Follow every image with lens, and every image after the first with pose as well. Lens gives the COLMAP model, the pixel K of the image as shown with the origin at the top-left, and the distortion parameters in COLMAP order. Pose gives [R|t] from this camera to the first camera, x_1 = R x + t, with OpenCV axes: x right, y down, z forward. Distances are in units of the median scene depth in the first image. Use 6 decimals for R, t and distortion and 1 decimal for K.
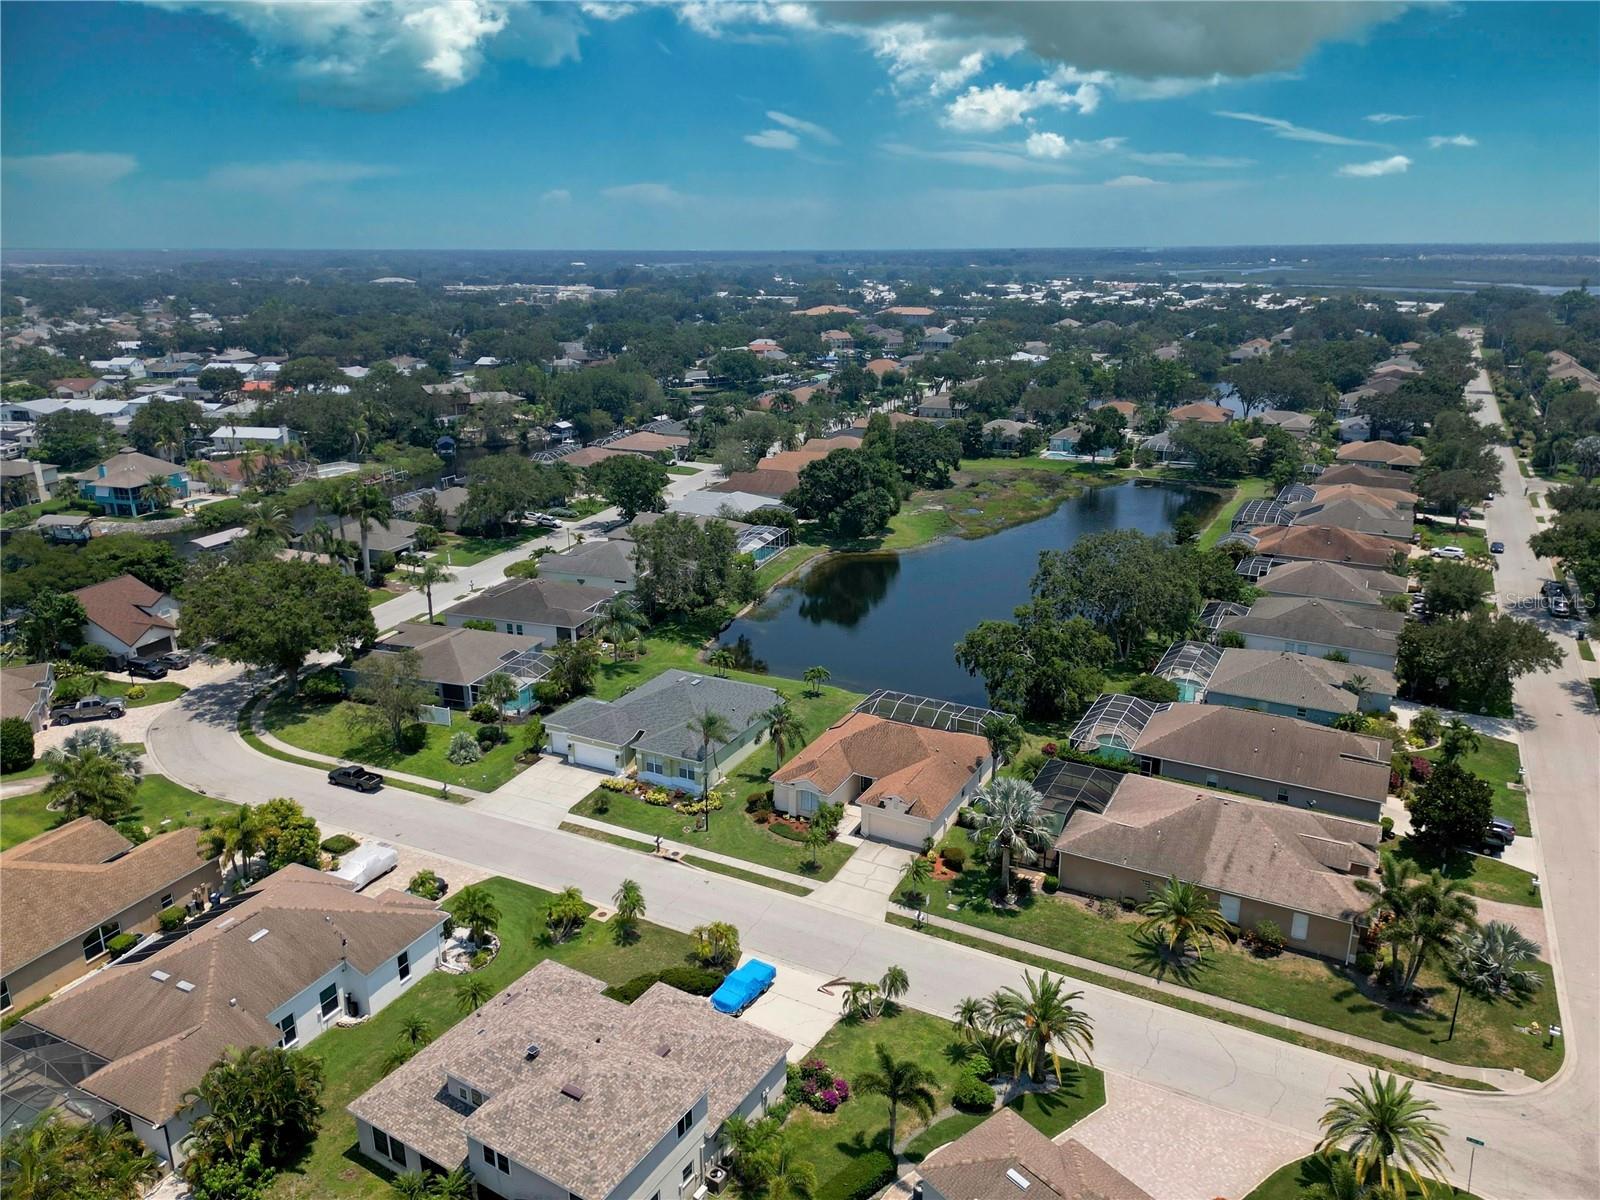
lens RADIAL K [[1111.2, 0, 800.0], [0, 1111.2, 600.0], [0, 0, 1]] dist [0.095849, -0.097043]
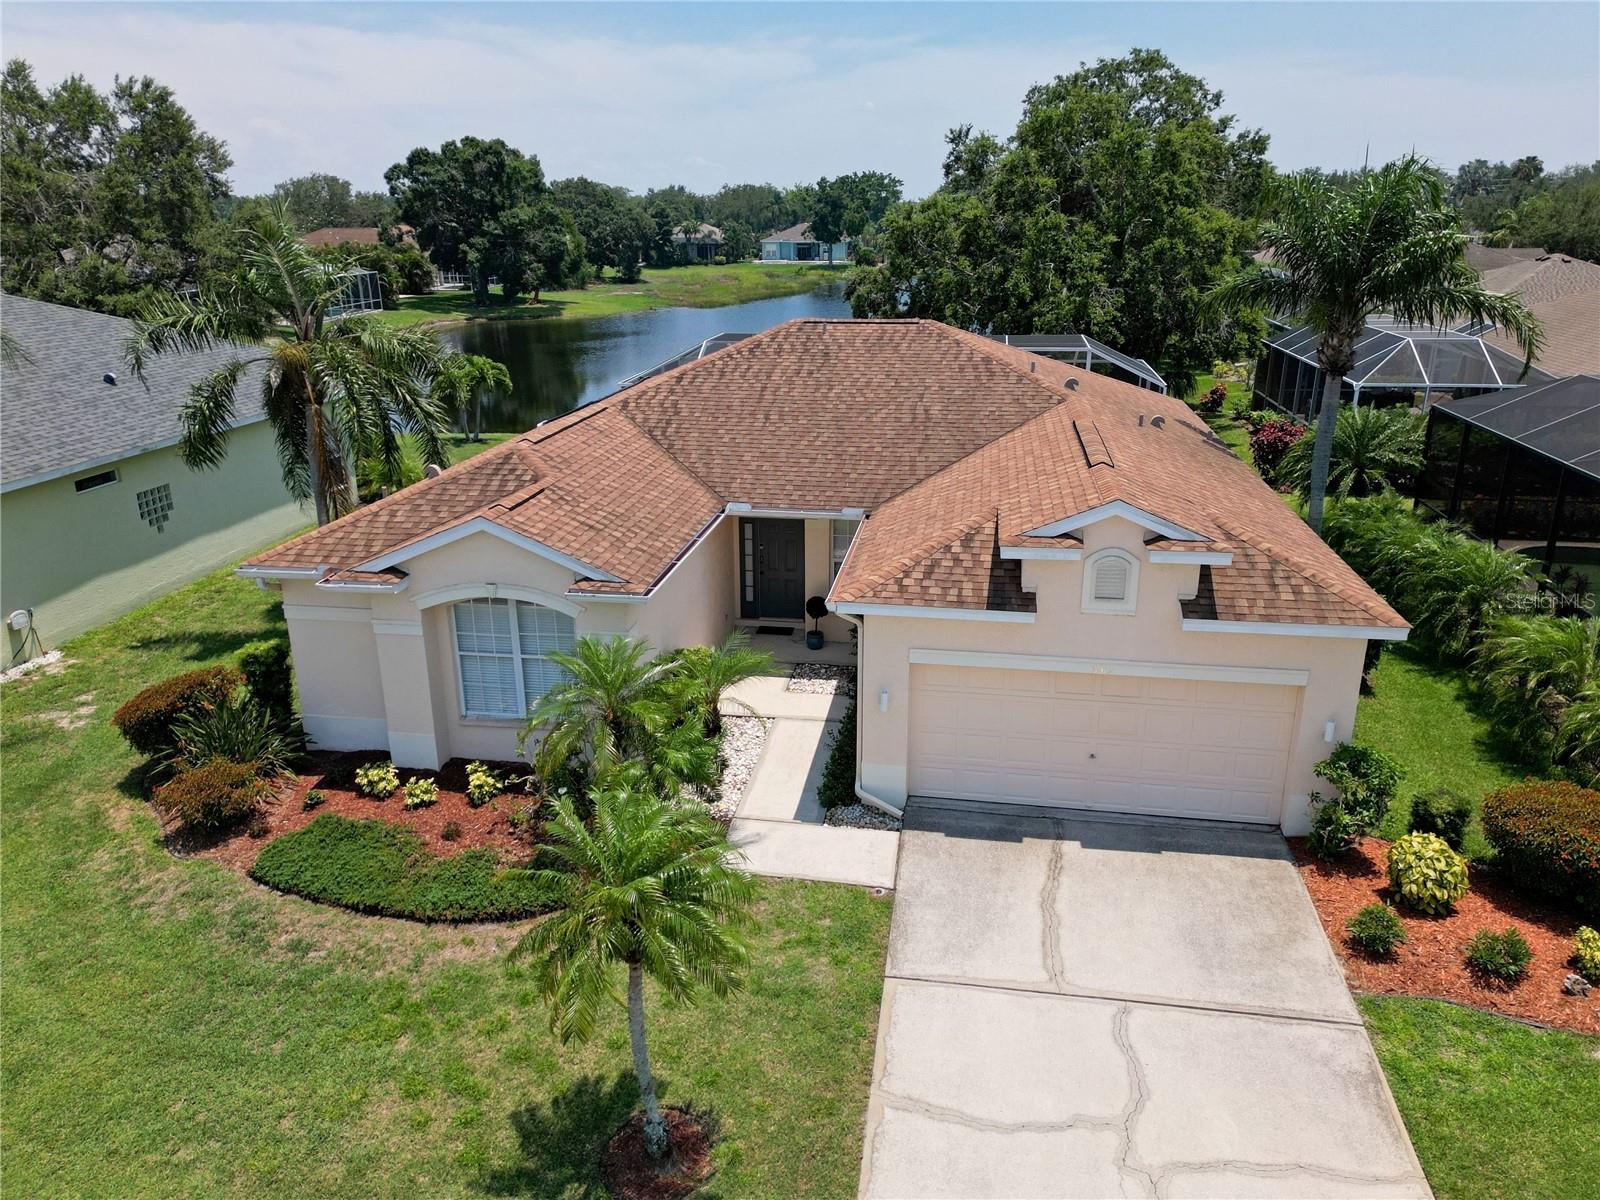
lens RADIAL K [[1111.2, 0, 800.0], [0, 1111.2, 600.0], [0, 0, 1]] dist [0.095849, -0.097043]
pose [[0.946409, -0.108361, 0.304249, -0.000437], [0.100987, 0.994087, 0.039915, 0.069168], [-0.306775, -0.007051, 0.951756, 0.339097]]
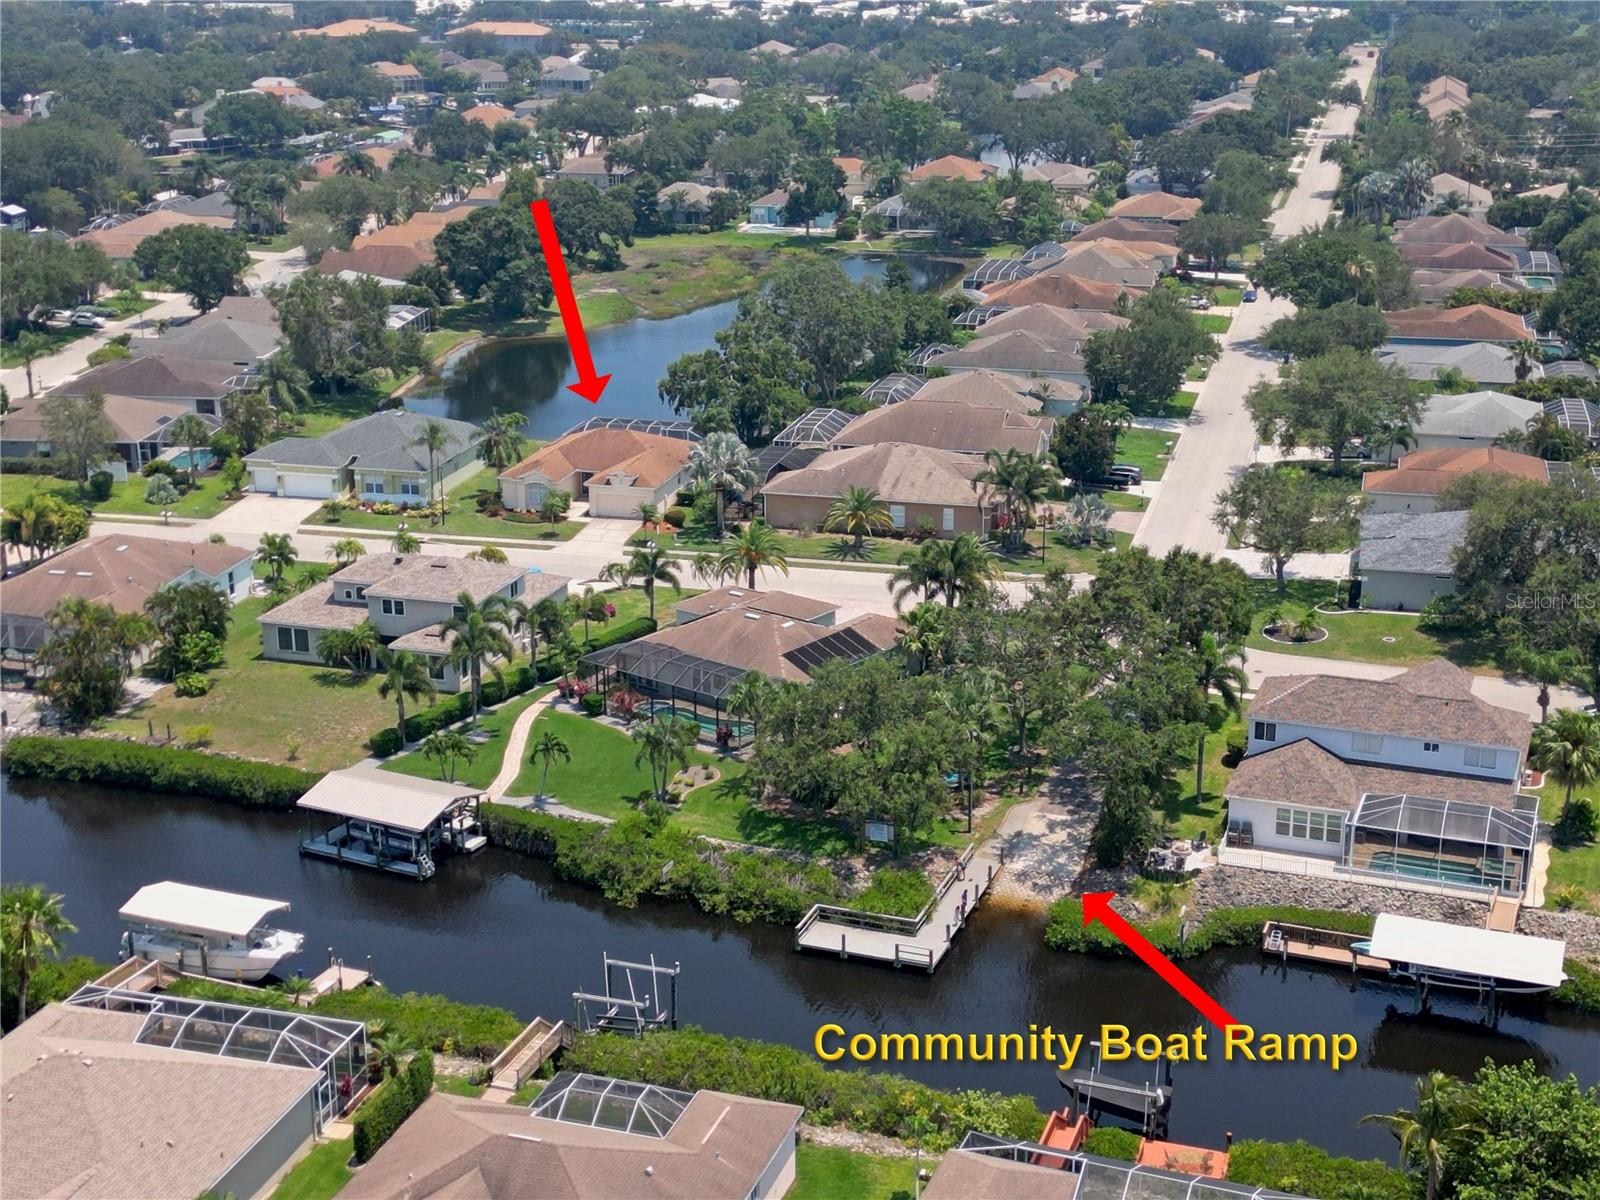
lens RADIAL K [[2192.3, 0, 800.0], [0, 2192.3, 600.0], [0, 0, 1]] dist [0.235857, -0.651397]
pose [[0.972544, -0.071790, 0.221370, -0.091015], [0.072062, 0.997377, 0.006860, 0.117223], [-0.221282, 0.009281, 0.975166, -0.456321]]
